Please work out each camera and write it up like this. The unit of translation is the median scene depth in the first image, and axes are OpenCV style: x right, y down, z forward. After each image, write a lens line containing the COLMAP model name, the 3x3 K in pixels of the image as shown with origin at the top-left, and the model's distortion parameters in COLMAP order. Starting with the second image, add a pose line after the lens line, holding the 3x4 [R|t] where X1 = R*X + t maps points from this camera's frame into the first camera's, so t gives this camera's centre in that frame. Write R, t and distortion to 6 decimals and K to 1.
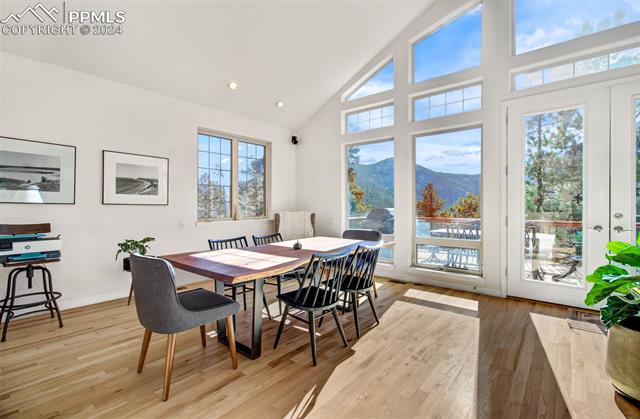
lens RADIAL K [[295.2, 0, 327.4], [0, 295.2, 208.5], [0, 0, 1]] dist [0.000323, -0.000704]
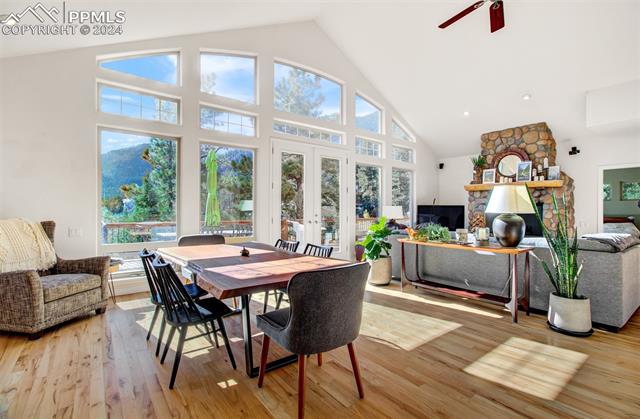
lens RADIAL K [[295.9, 0, 324.3], [0, 295.9, 211.9], [0, 0, 1]] dist [-0.002260, -0.000732]
pose [[0.224333, -0.004412, 0.974503, -0.704808], [0.002957, 0.999988, 0.003846, -0.004975], [-0.974508, 0.002019, 0.224344, 0.392922]]
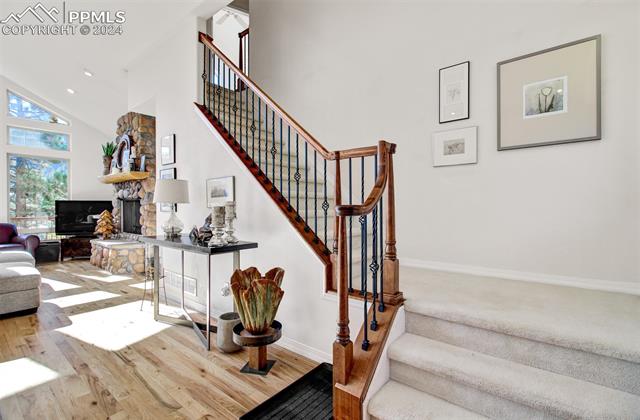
lens RADIAL K [[299.9, 0, 319.1], [0, 299.9, 203.9], [0, 0, 1]] dist [0.002559, 0.000612]
pose [[0.008200, 0.005300, 0.999952, -0.316578], [0.009752, 0.999938, -0.005379, 0.005622], [-0.999919, 0.009795, 0.008148, -1.239782]]
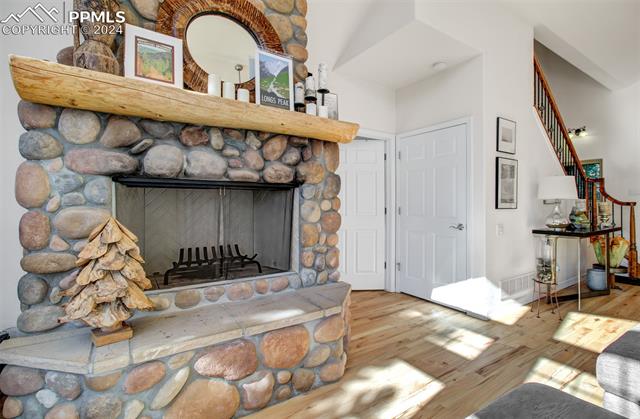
lens RADIAL K [[311.3, 0, 354.5], [0, 311.3, 196.5], [0, 0, 1]] dist [-0.003916, 0.000224]
pose [[-0.966777, 0.001949, 0.255615, 0.837238], [-0.000023, 0.999970, -0.007711, -0.008233], [-0.255623, -0.007461, -0.966748, 0.186855]]
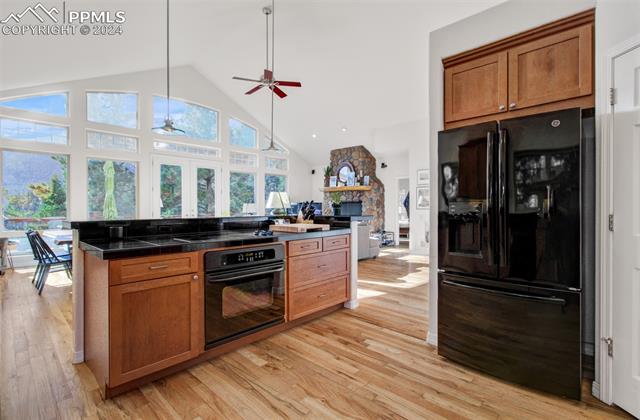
lens RADIAL K [[295.2, 0, 327.4], [0, 295.2, 209.0], [0, 0, 1]] dist [0.000323, -0.000704]
pose [[0.051249, -0.009885, 0.998637, -1.205568], [0.007442, 0.999927, 0.009516, -0.004512], [-0.998658, 0.006945, 0.051319, -0.242636]]
